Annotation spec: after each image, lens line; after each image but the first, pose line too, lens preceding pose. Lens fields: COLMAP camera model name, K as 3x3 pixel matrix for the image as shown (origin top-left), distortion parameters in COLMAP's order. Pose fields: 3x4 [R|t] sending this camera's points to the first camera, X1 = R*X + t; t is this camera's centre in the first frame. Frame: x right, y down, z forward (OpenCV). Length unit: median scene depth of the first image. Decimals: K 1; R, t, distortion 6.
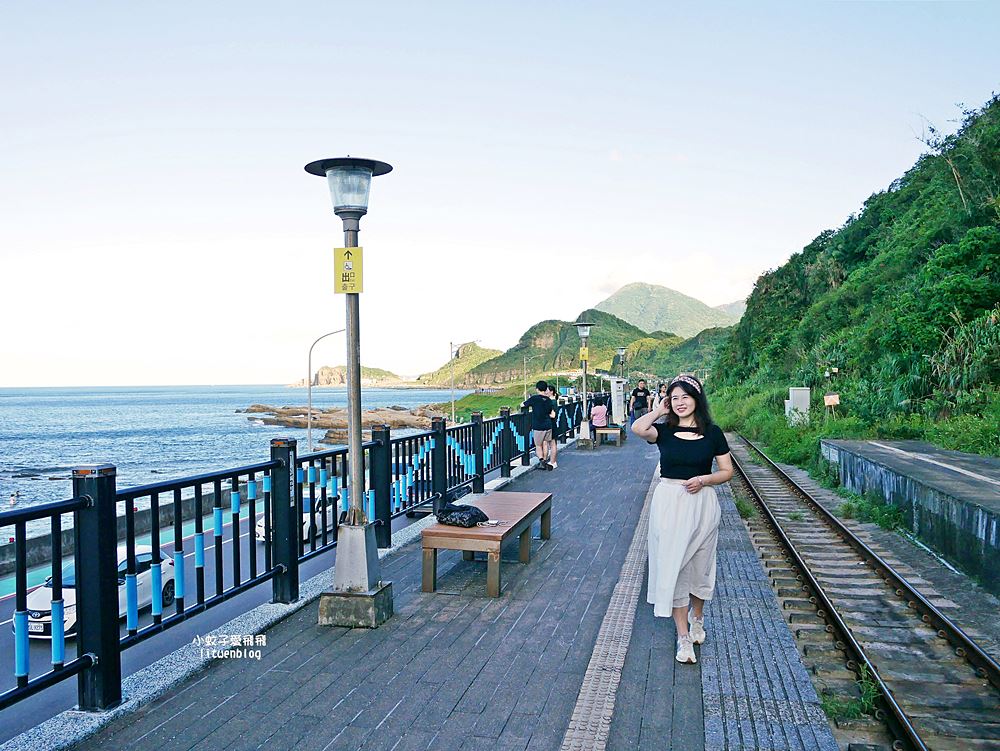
lens RADIAL K [[829.2, 0, 472.4], [0, 829.2, 373.4], [0, 0, 1]] dist [-0.045217, -0.003361]
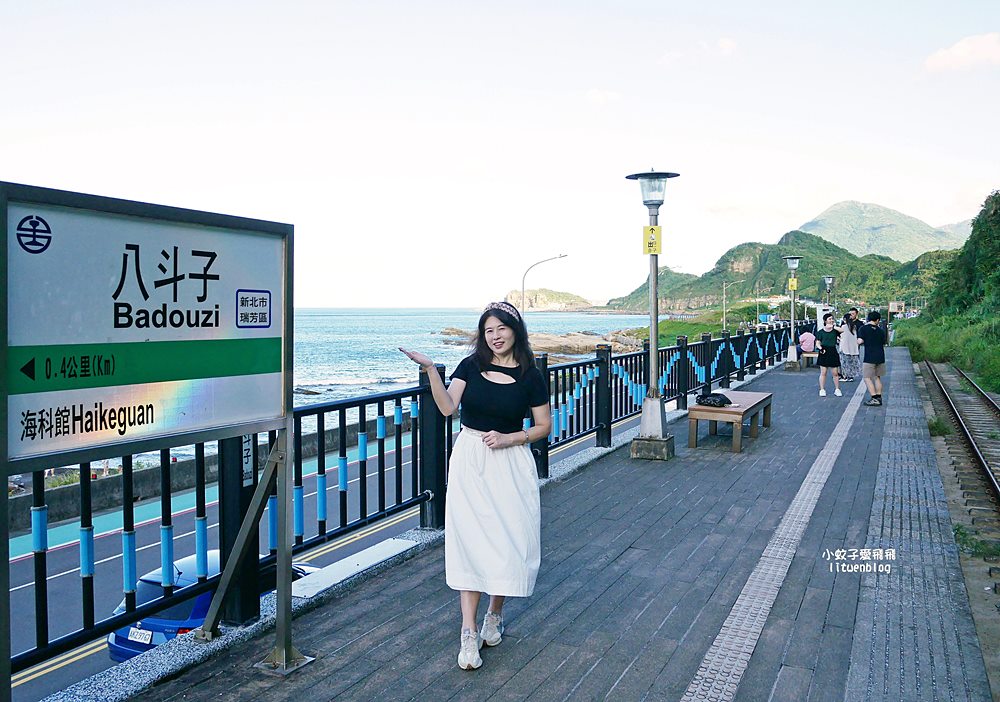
lens RADIAL K [[855.3, 0, 478.5], [0, 855.3, 327.5], [0, 0, 1]] dist [-0.052091, 0.012814]
pose [[0.977462, 0.015914, -0.210509, -0.035016], [-0.008527, 0.999317, 0.035952, -0.003169], [0.210938, -0.033347, 0.976931, -0.191918]]
